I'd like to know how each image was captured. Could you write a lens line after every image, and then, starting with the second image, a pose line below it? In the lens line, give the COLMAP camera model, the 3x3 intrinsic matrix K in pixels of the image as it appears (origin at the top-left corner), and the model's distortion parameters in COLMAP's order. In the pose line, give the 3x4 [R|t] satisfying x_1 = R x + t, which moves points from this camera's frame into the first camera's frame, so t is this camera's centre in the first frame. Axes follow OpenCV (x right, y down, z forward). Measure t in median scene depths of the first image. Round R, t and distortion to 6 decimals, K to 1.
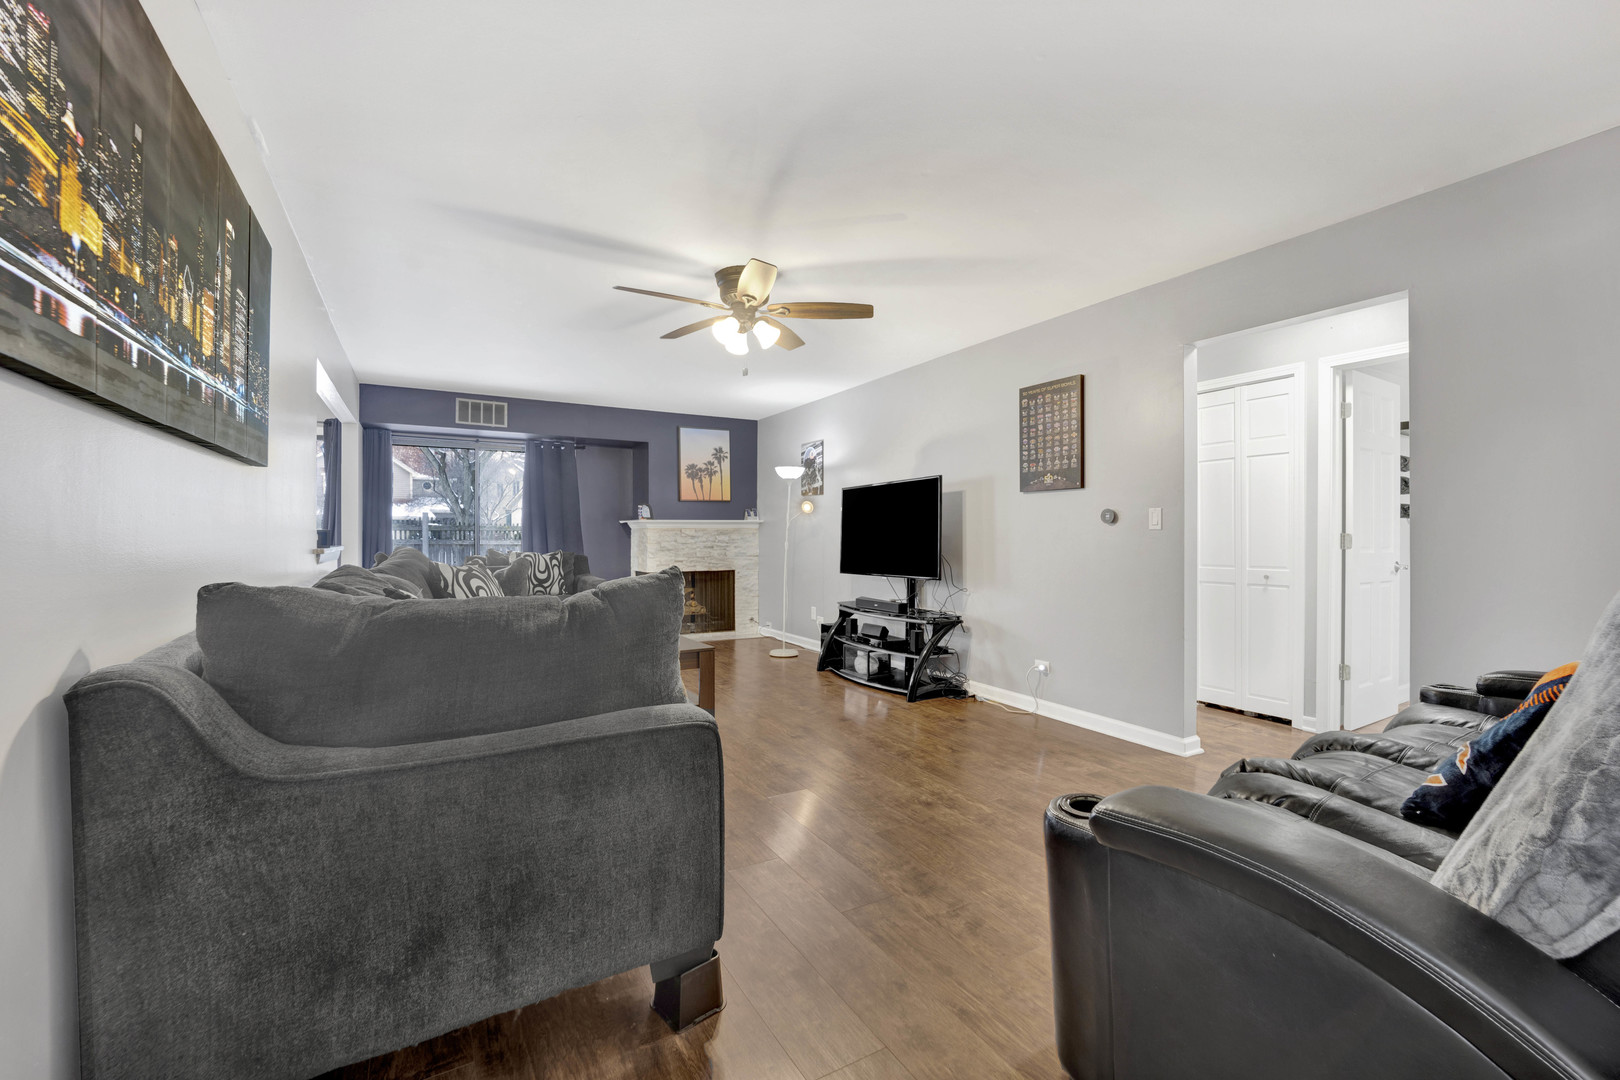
lens RADIAL K [[671.8, 0, 803.5], [0, 671.8, 542.9], [0, 0, 1]] dist [0.001048, -0.013483]
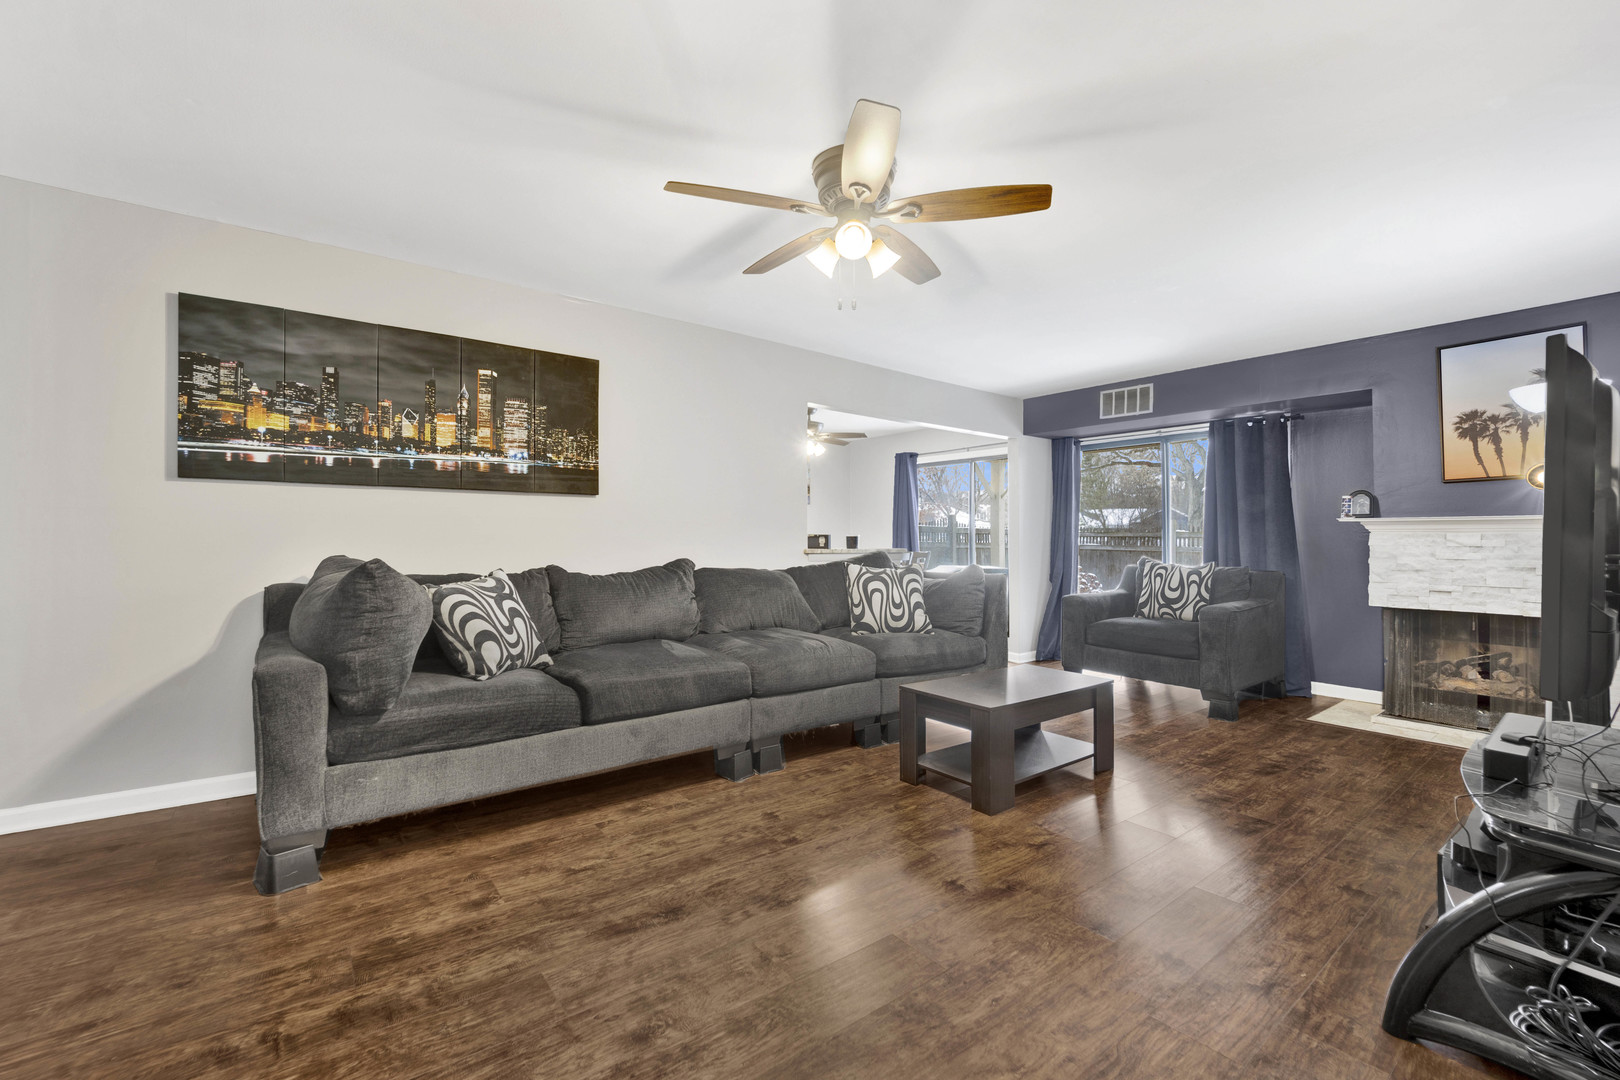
lens RADIAL K [[670.4, 0, 799.4], [0, 670.4, 539.3], [0, 0, 1]] dist [-0.000253, -0.006957]
pose [[0.131988, 0.000821, -0.991251, 0.372235], [-0.019964, 0.999799, -0.001830, -0.005485], [0.991050, 0.020031, 0.131977, 0.533377]]
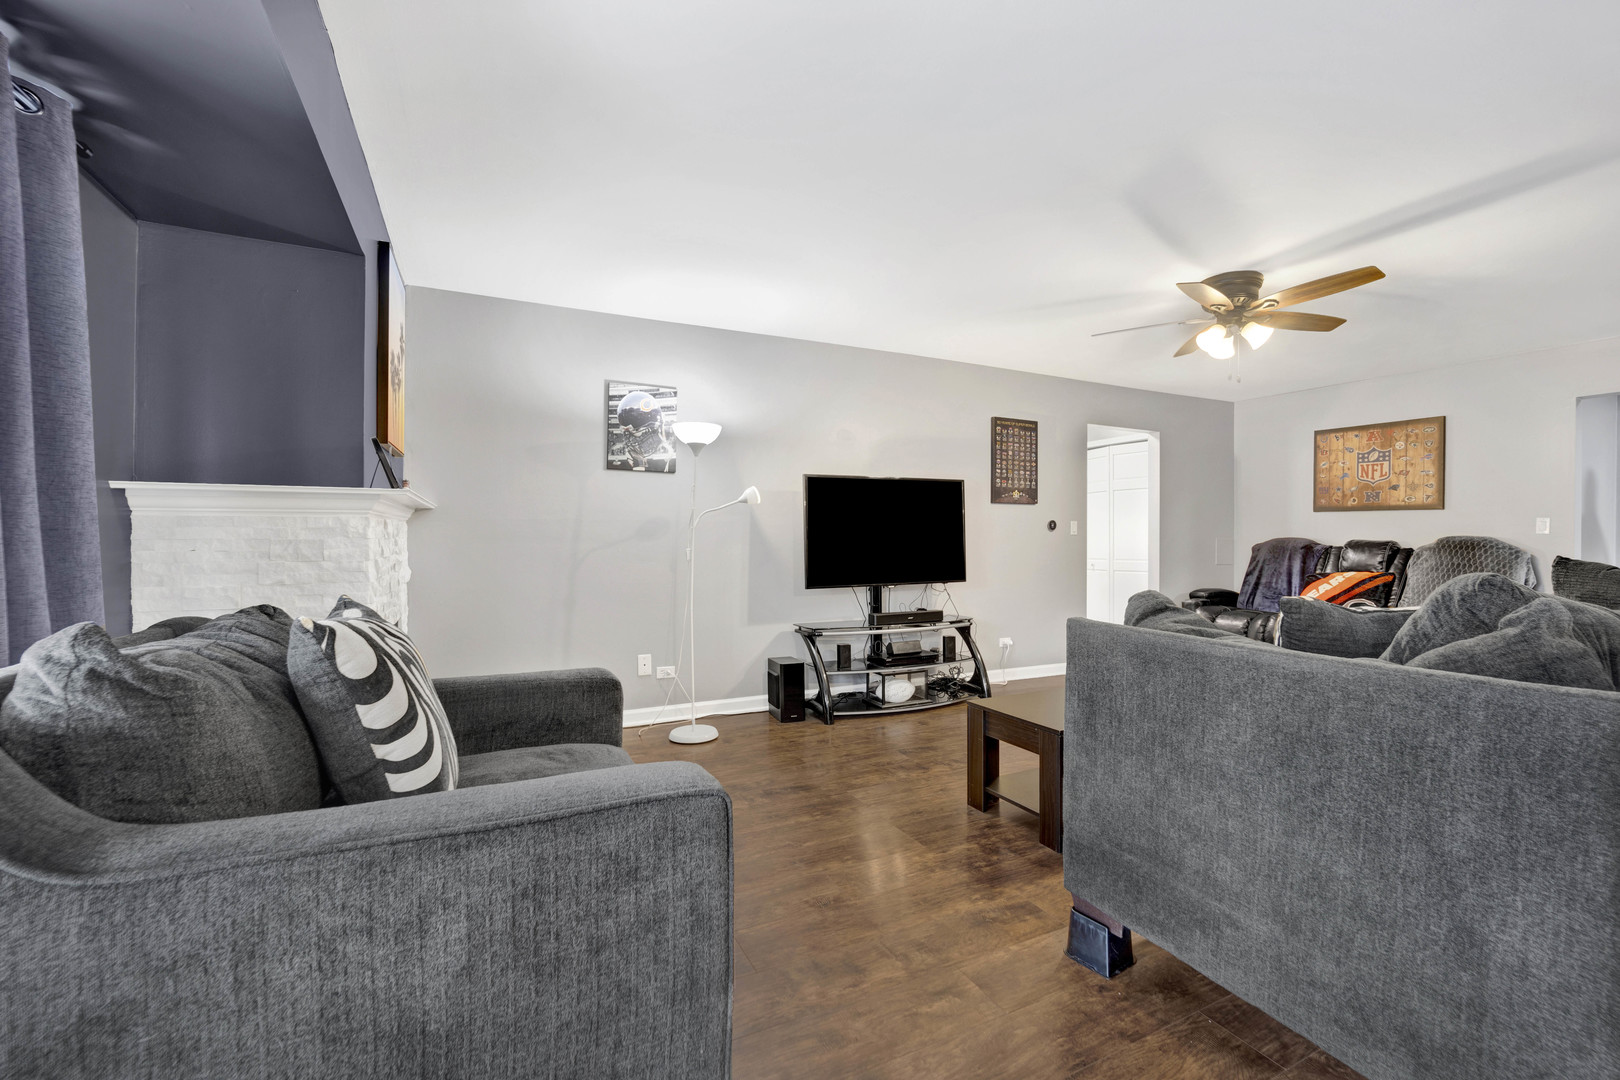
lens RADIAL K [[670.4, 0, 799.4], [0, 670.4, 539.3], [0, 0, 1]] dist [-0.000253, -0.006957]
pose [[0.076850, -0.001257, 0.997042, -0.708660], [0.008985, 0.999959, 0.000568, -0.010263], [-0.997002, 0.008914, 0.076858, 0.984917]]
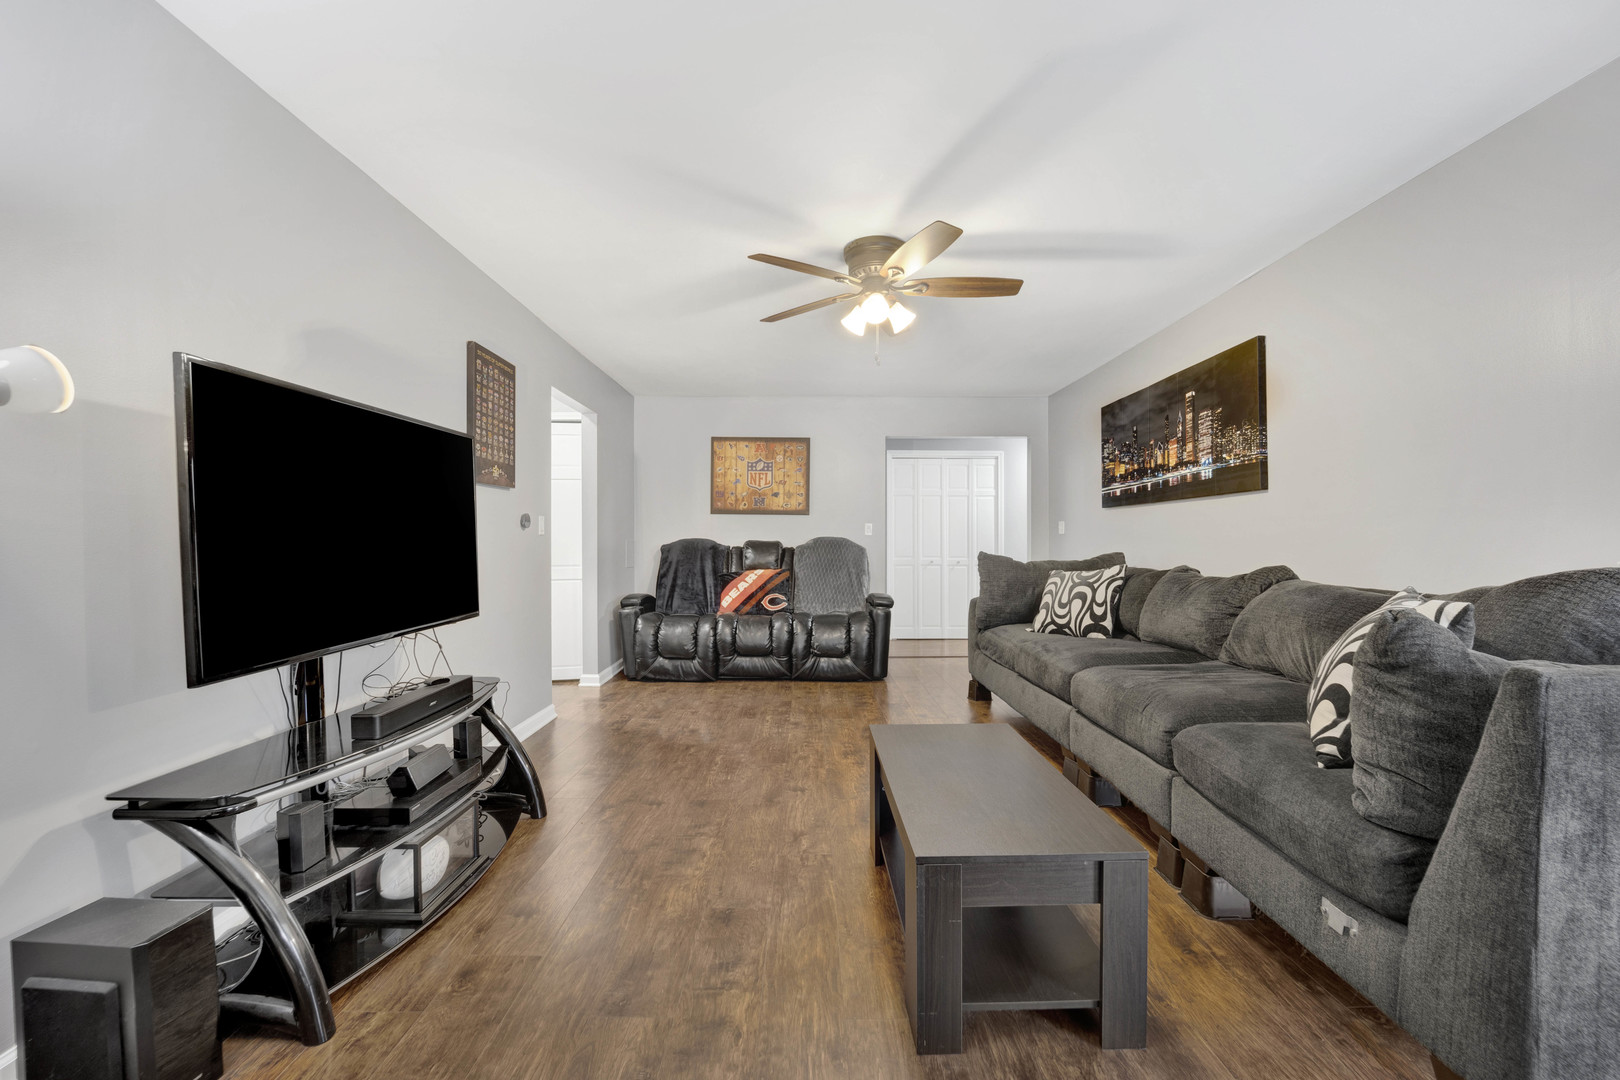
lens RADIAL K [[670.4, 0, 799.4], [0, 670.4, 539.3], [0, 0, 1]] dist [-0.000253, -0.006957]
pose [[-0.865402, 0.002468, 0.501073, -0.279492], [0.007740, 0.999934, 0.008441, -0.011830], [-0.501019, 0.011183, -0.865364, 1.144432]]
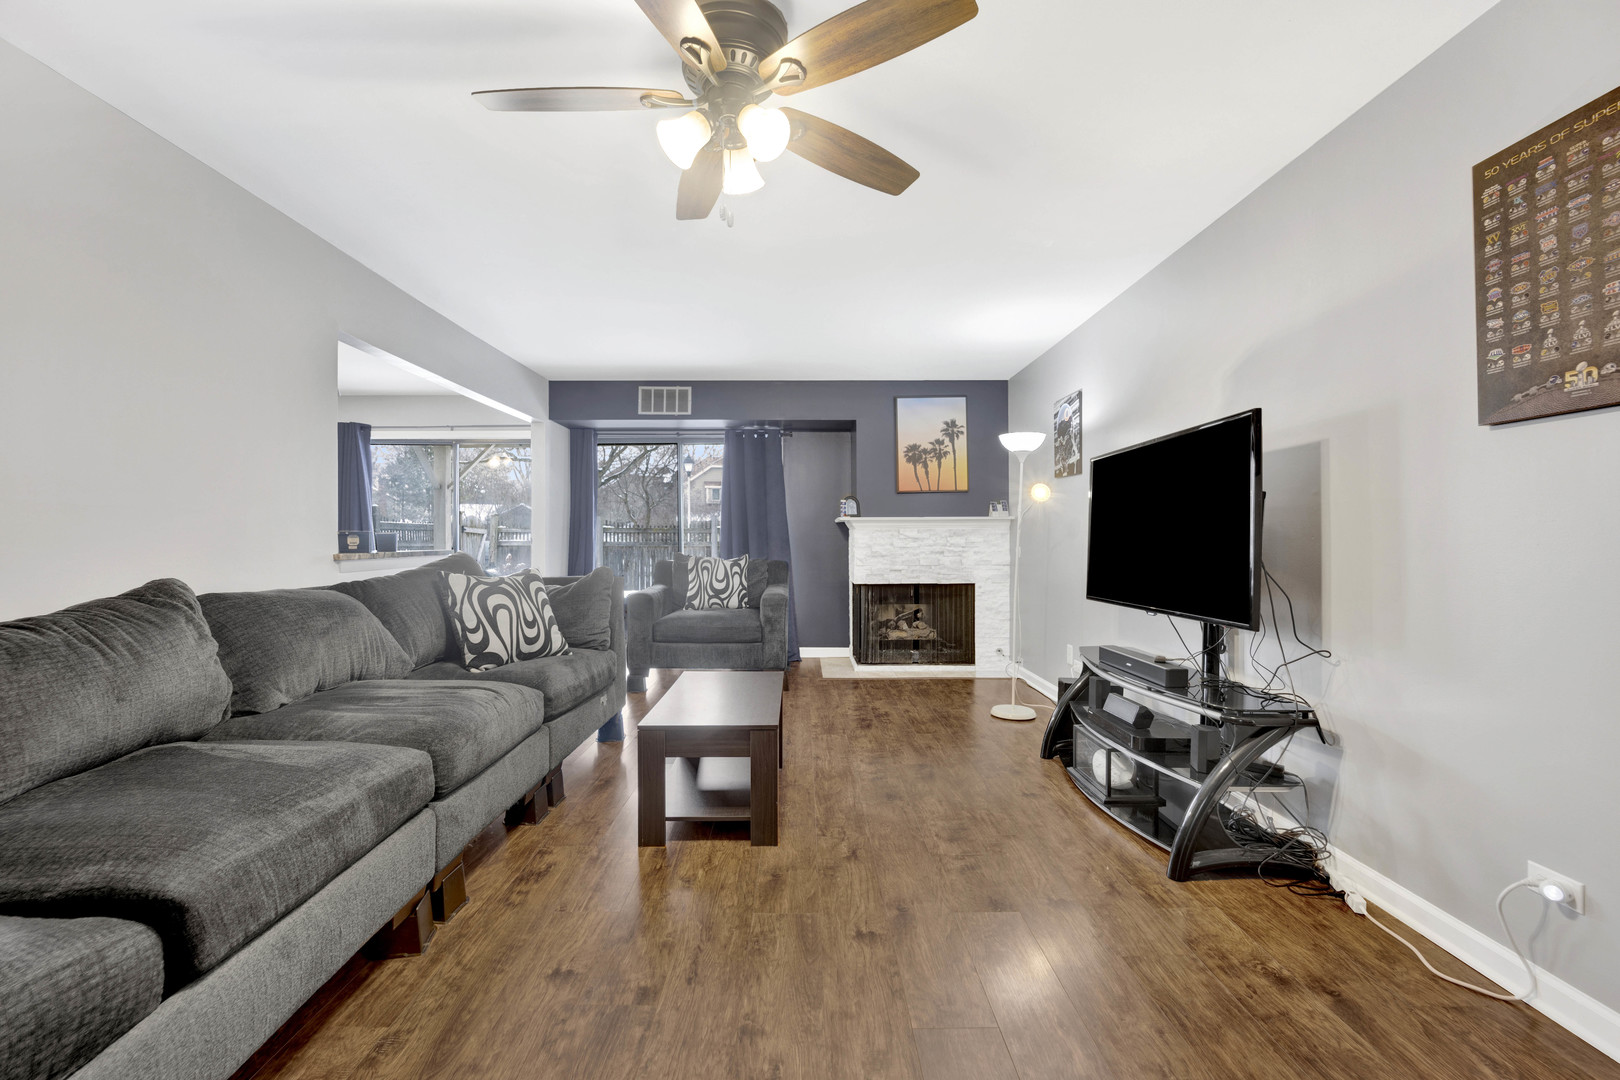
lens RADIAL K [[663.8, 0, 801.1], [0, 663.8, 540.4], [0, 0, 1]] dist [-0.015804, 0.000327]
pose [[0.869155, 0.000115, -0.494540, 0.130148], [-0.003175, 0.999981, -0.005348, -0.004059], [0.494530, 0.006218, 0.869139, 0.369512]]
